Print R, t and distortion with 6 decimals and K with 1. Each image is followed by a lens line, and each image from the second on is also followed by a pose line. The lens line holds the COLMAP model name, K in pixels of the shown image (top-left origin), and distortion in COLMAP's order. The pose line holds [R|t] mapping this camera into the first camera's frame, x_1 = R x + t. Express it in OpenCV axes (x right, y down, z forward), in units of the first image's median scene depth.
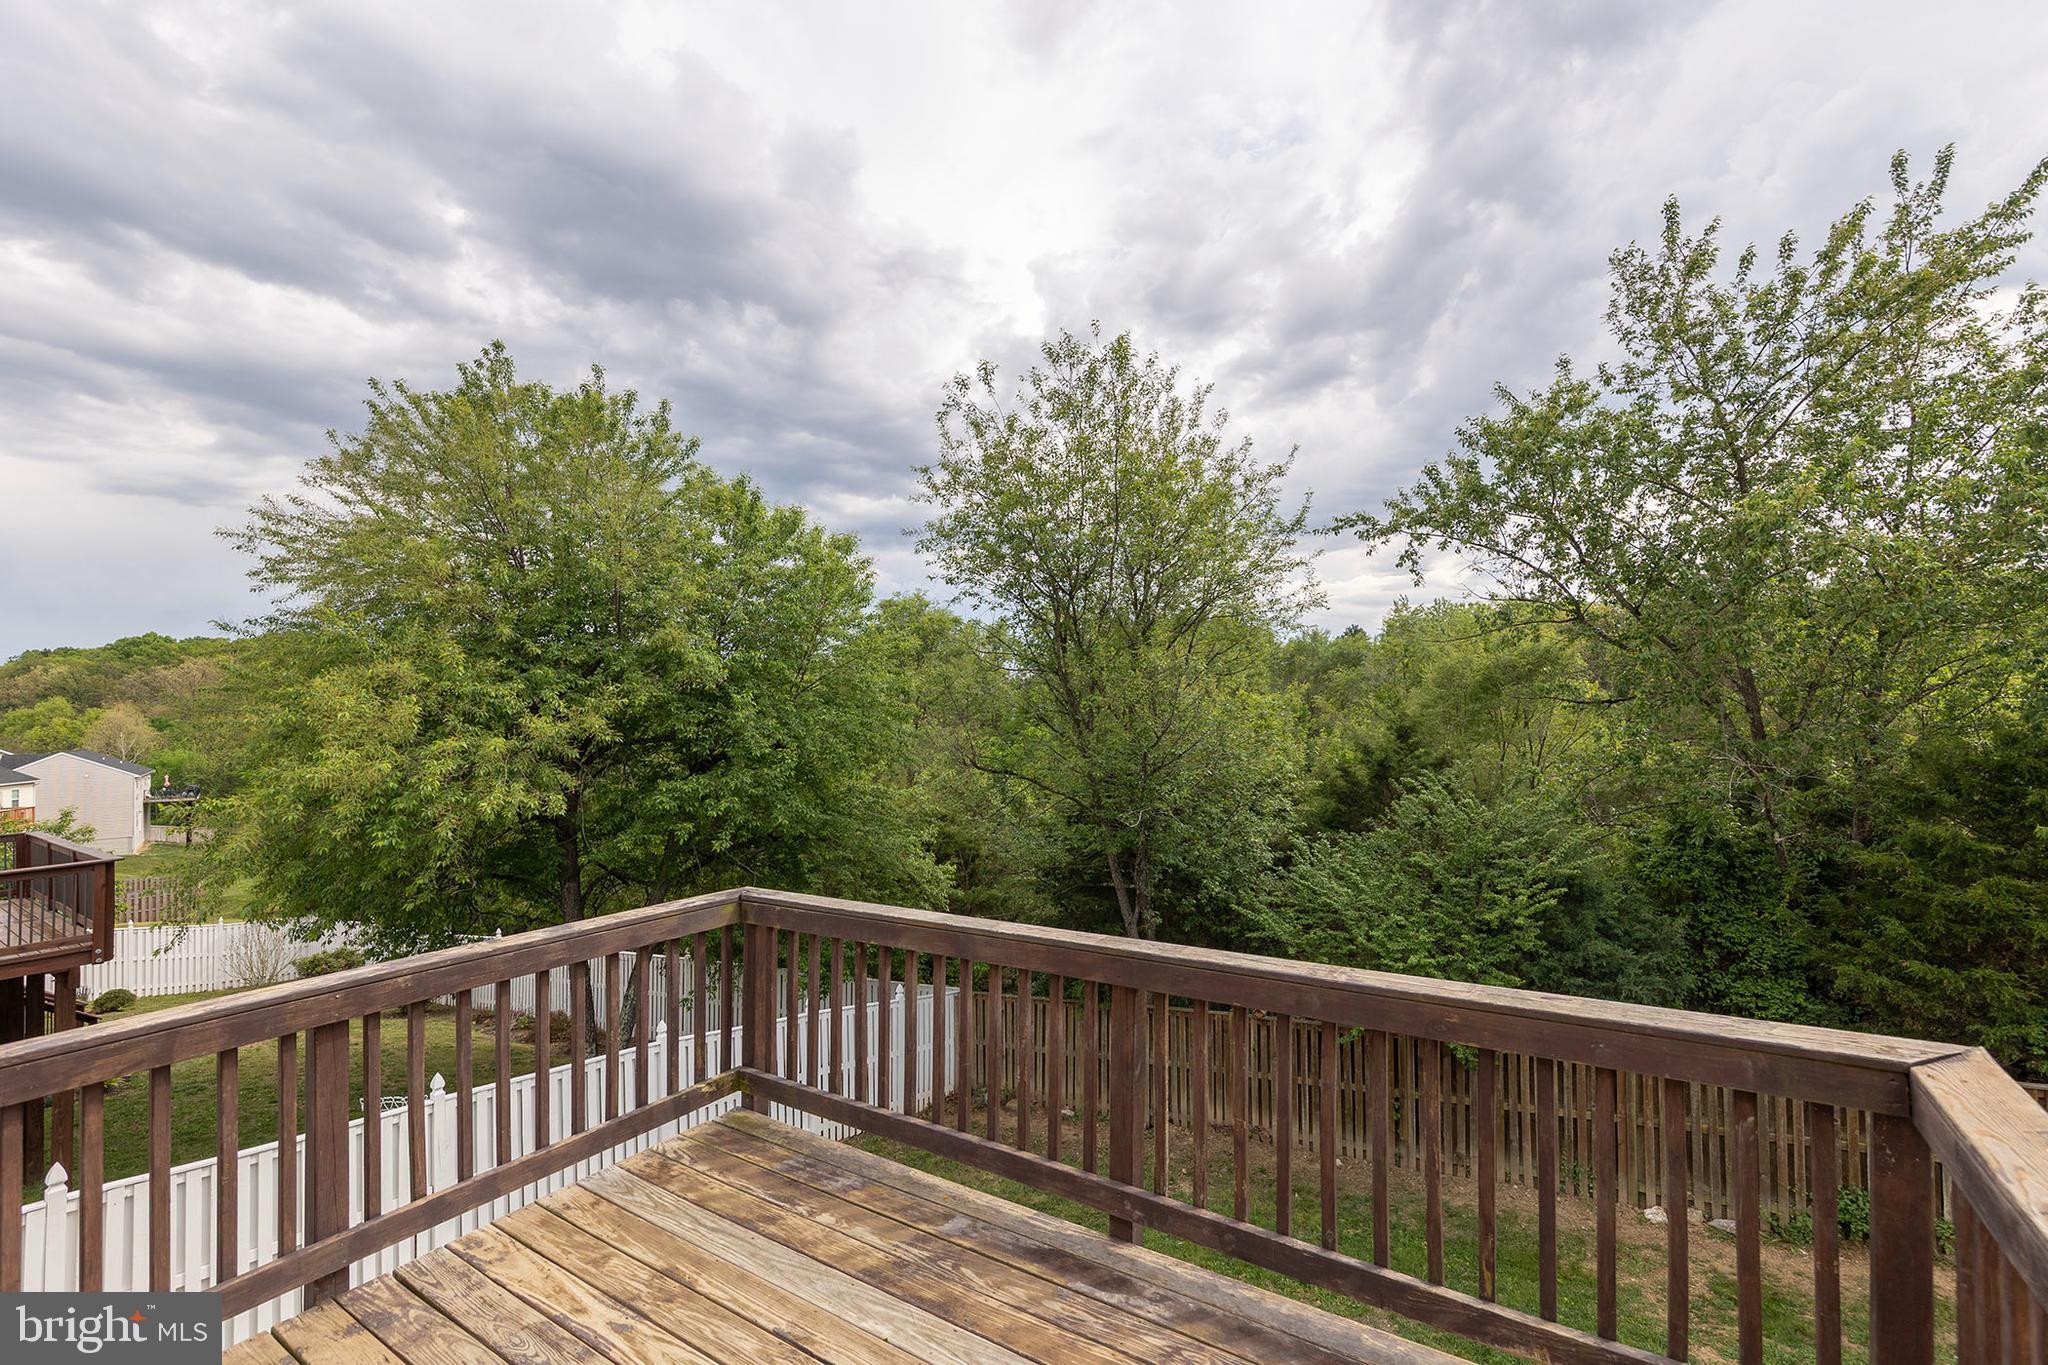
lens RADIAL K [[892.1, 0, 1028.7], [0, 892.1, 729.5], [0, 0, 1]] dist [0.024622, 0.000219]
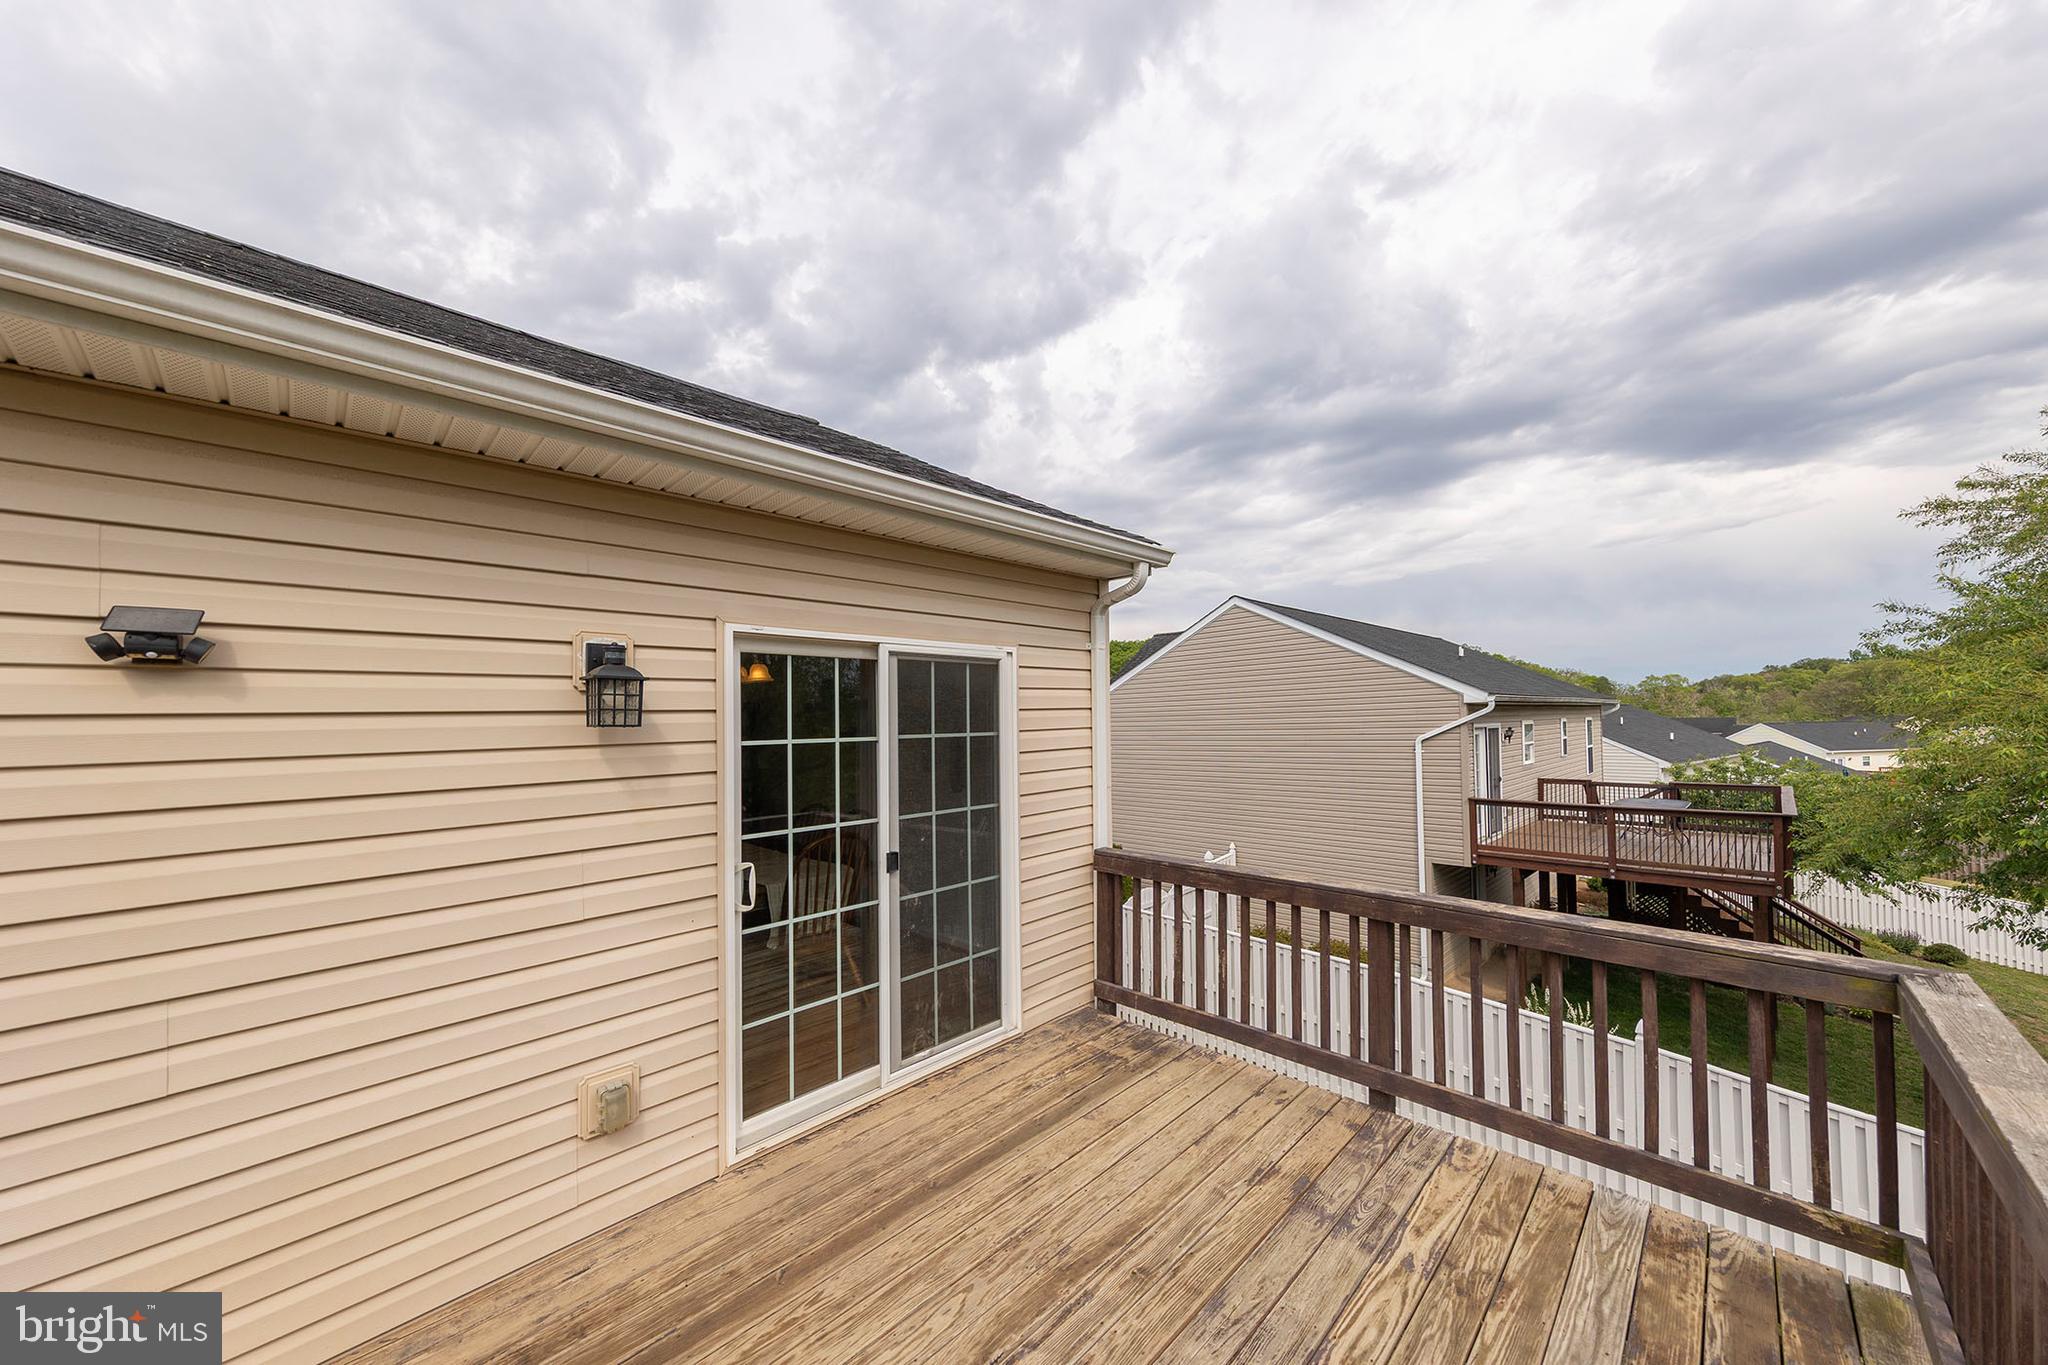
lens RADIAL K [[714.9, 0, 1046.3], [0, 714.9, 695.1], [0, 0, 1]] dist [0.000911, 0.000007]
pose [[-0.183258, -0.016147, -0.982932, 0.401476], [-0.001717, 0.999869, -0.016105, -0.021061], [0.983063, -0.001264, -0.183262, 0.568133]]
